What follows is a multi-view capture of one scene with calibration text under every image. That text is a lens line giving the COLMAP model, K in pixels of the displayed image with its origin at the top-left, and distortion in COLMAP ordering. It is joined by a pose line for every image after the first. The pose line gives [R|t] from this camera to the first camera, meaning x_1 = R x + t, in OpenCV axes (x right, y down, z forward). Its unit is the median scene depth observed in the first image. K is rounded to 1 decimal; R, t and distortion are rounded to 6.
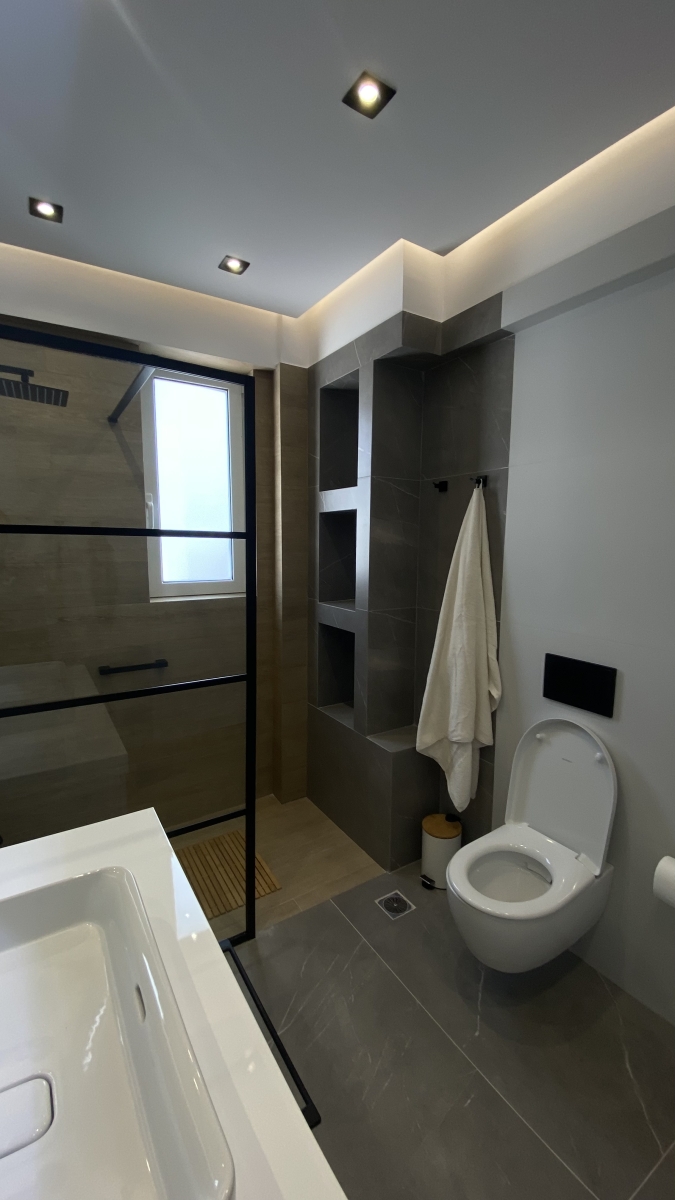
lens RADIAL K [[481.7, 0, 341.3], [0, 481.7, 600.3], [0, 0, 1]] dist [0.032172, -0.030466]
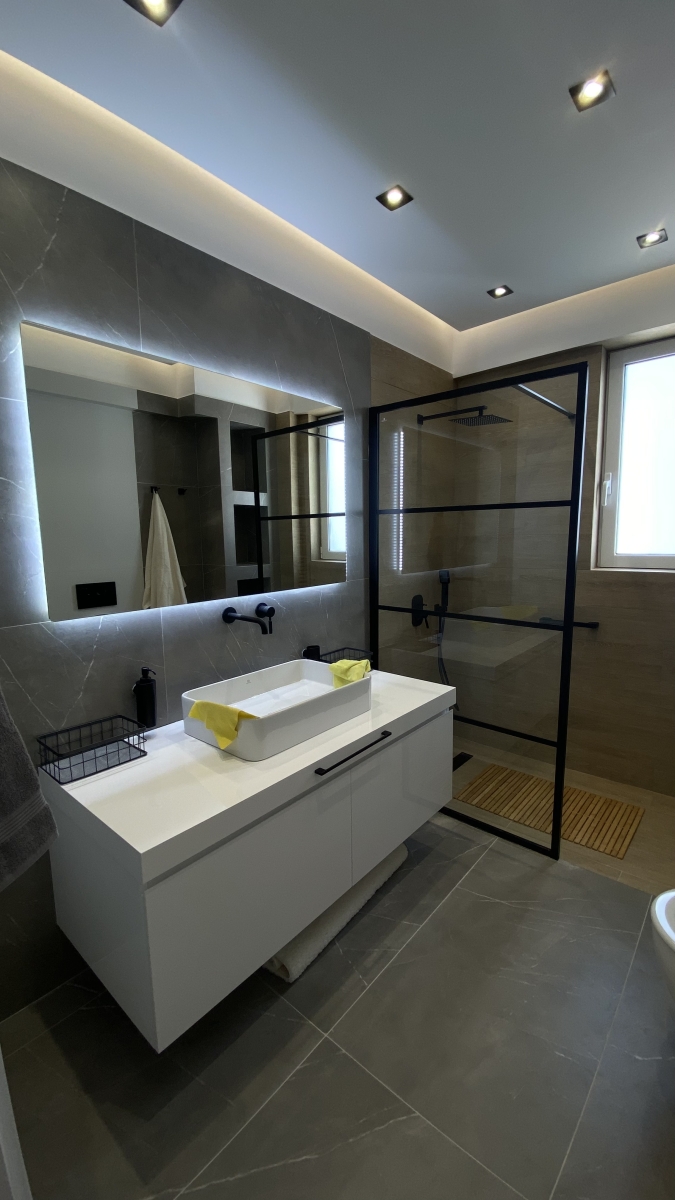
lens RADIAL K [[480.0, 0, 340.7], [0, 480.0, 602.3], [0, 0, 1]] dist [0.032059, -0.028942]
pose [[0.282210, 0.118689, -0.951982, 0.624012], [-0.099093, 0.990616, 0.094130, 0.035344], [0.954221, 0.067771, 0.291323, 0.130430]]
